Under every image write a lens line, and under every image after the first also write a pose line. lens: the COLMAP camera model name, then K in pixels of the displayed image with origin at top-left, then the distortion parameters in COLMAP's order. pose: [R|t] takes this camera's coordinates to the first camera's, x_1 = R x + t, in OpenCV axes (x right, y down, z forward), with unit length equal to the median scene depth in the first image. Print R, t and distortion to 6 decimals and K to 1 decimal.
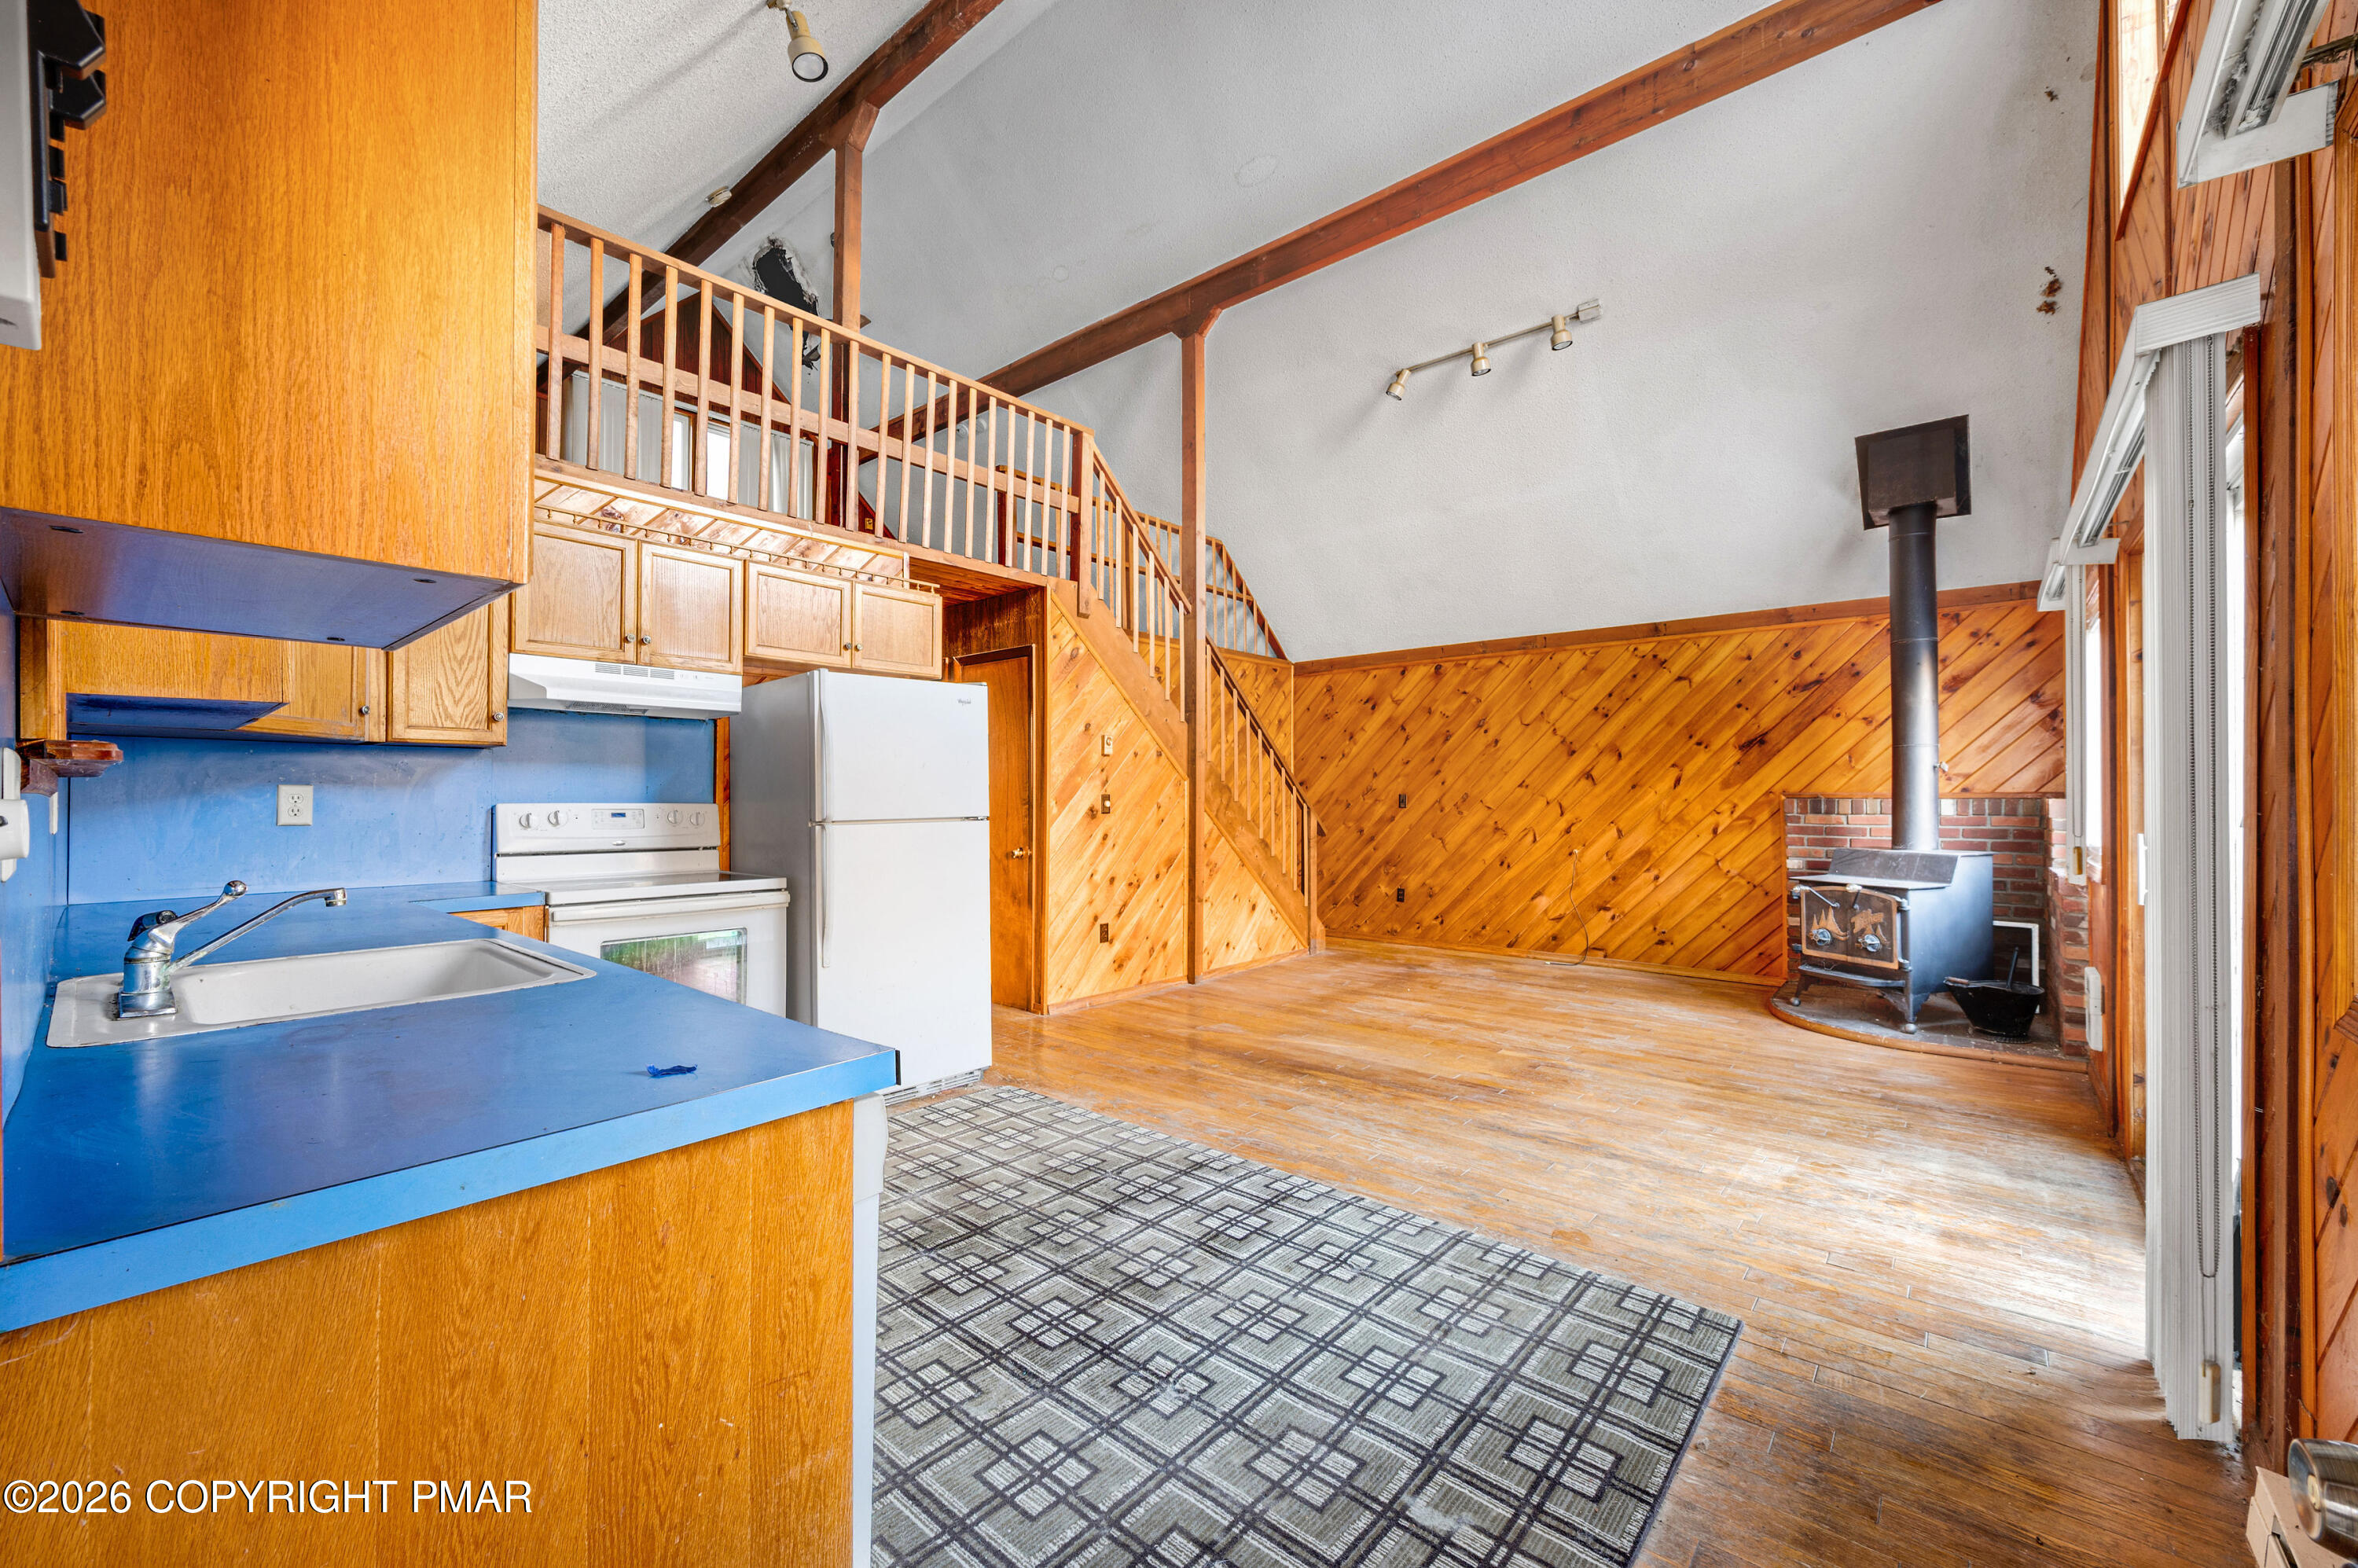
lens RADIAL K [[935.7, 0, 1167.2], [0, 935.7, 778.3], [0, 0, 1]] dist [-0.000060, -0.000209]
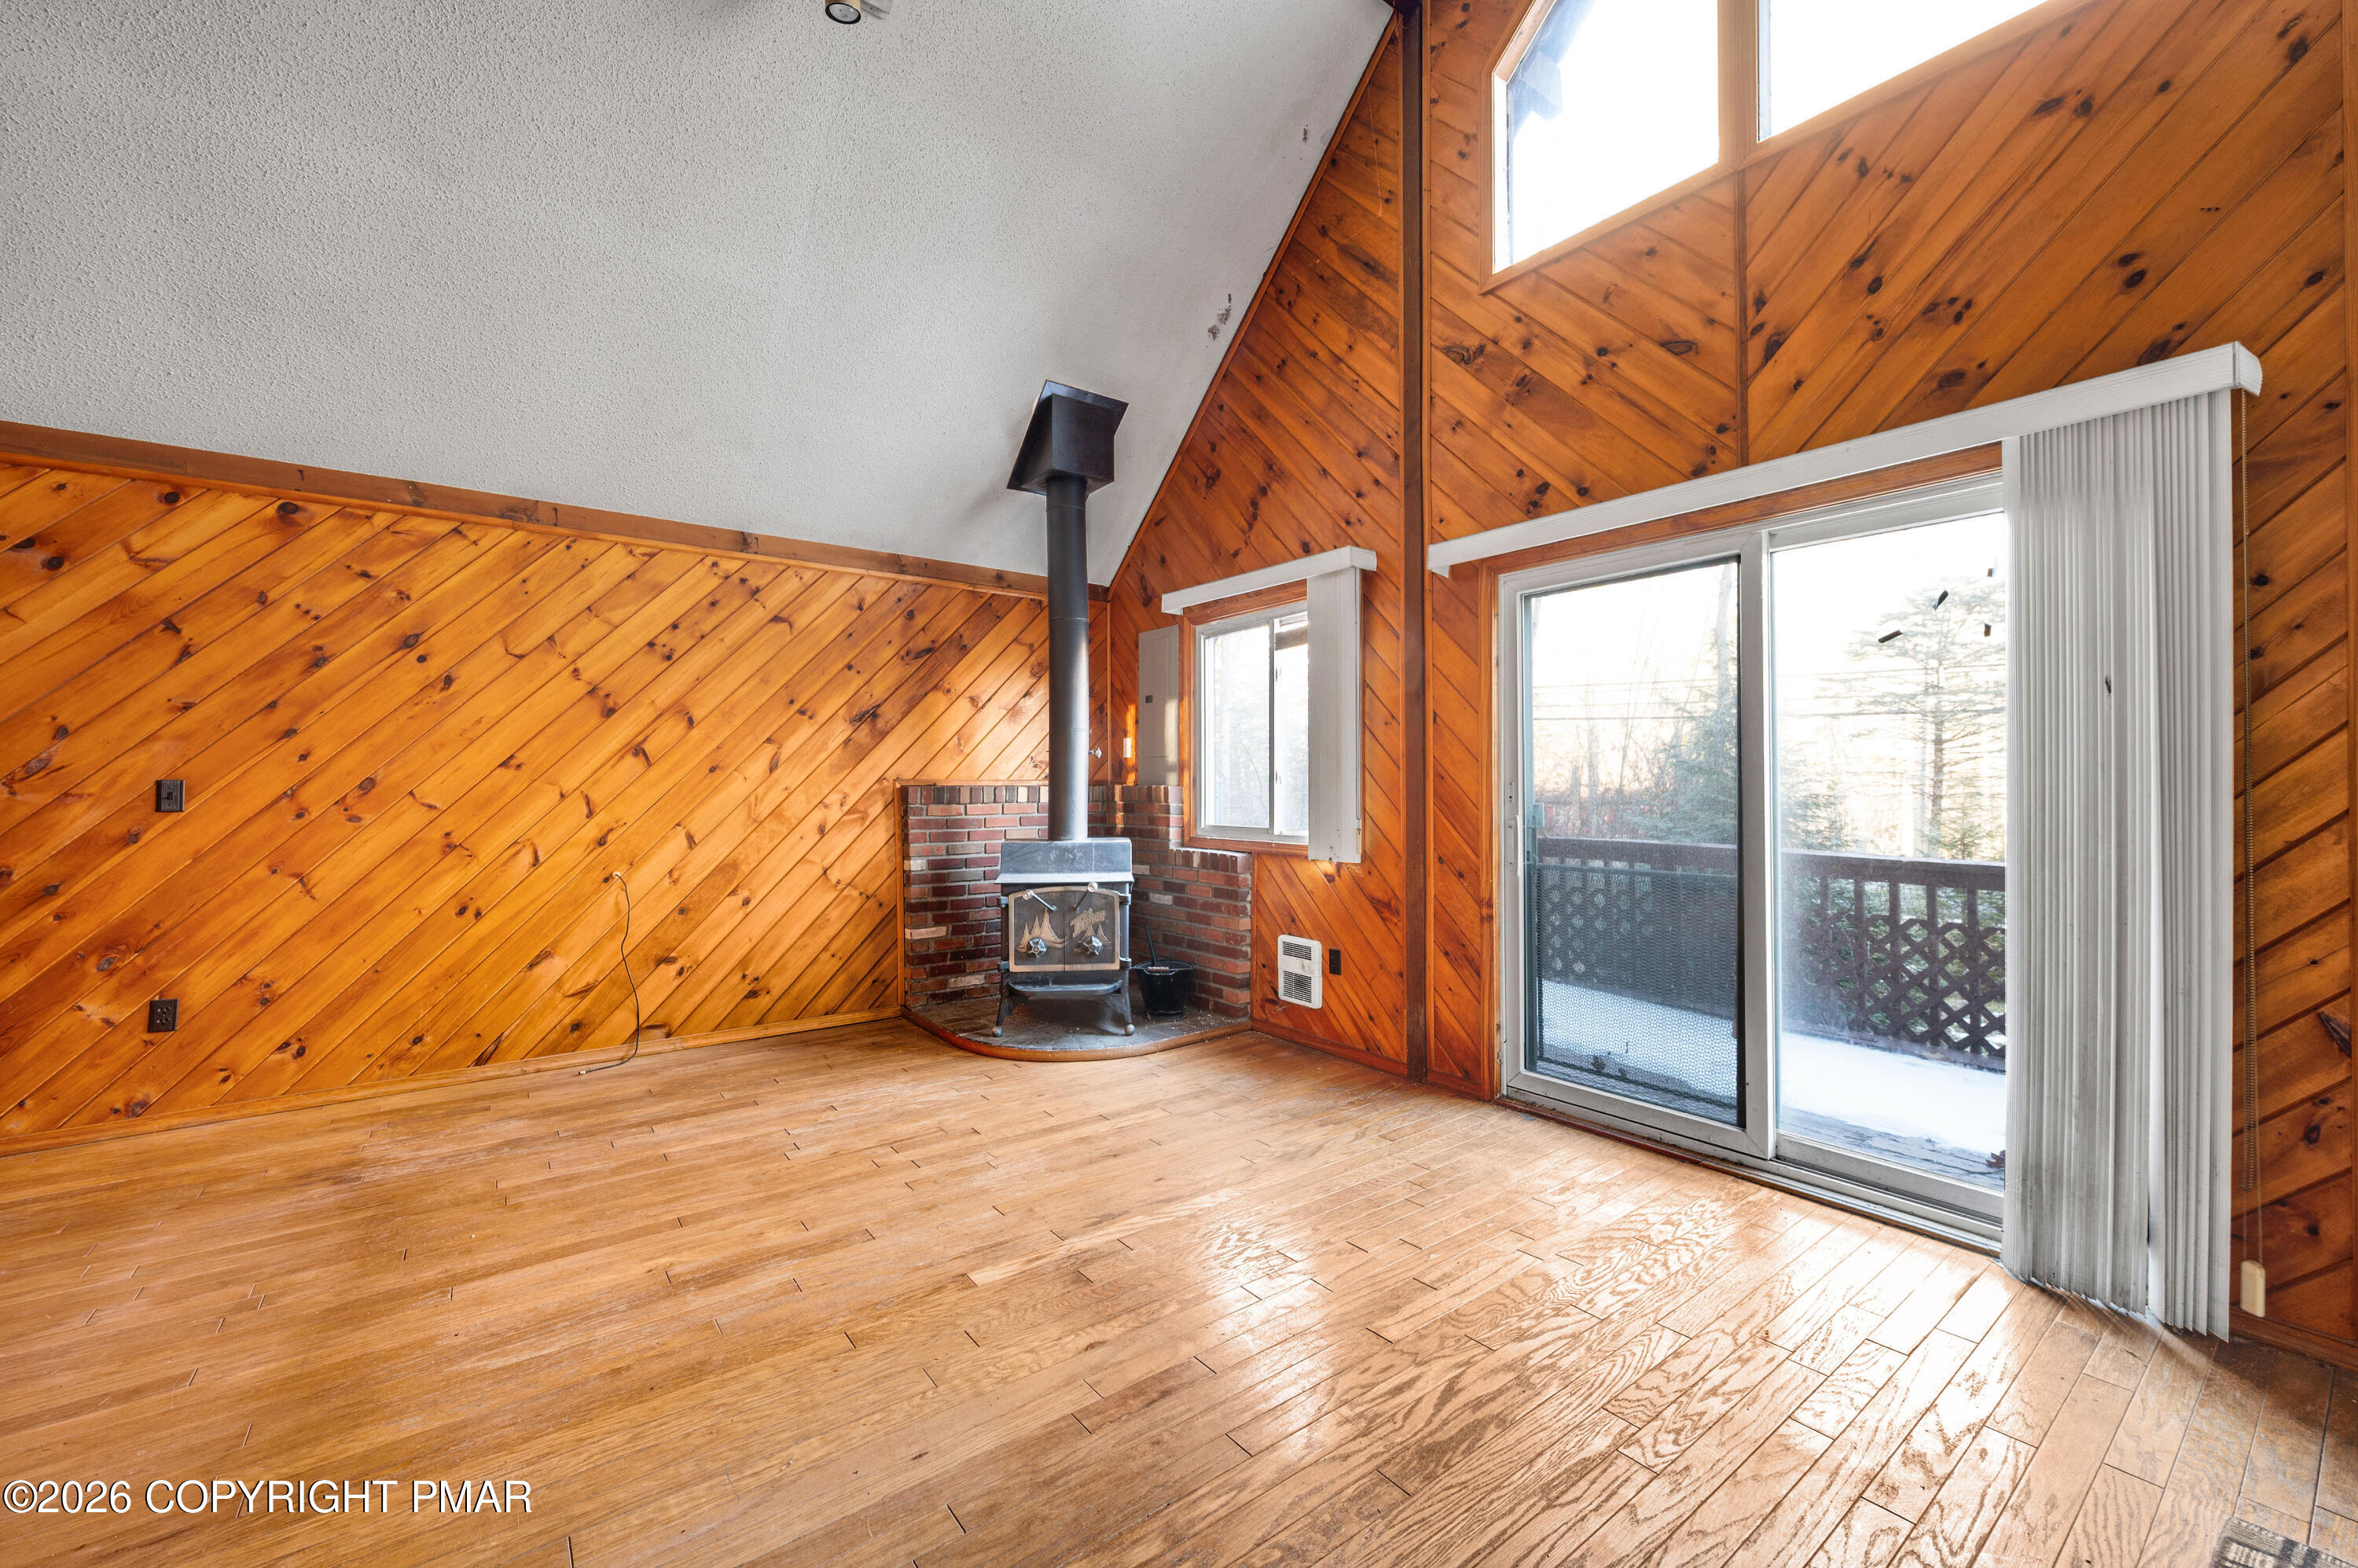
lens RADIAL K [[935.7, 0, 1167.2], [0, 935.7, 778.3], [0, 0, 1]] dist [-0.000060, -0.000209]
pose [[0.210483, 0.004006, 0.977589, -0.084367], [-0.017672, 0.999844, -0.000292, 0.009668], [-0.977438, -0.017214, 0.210521, 0.537697]]
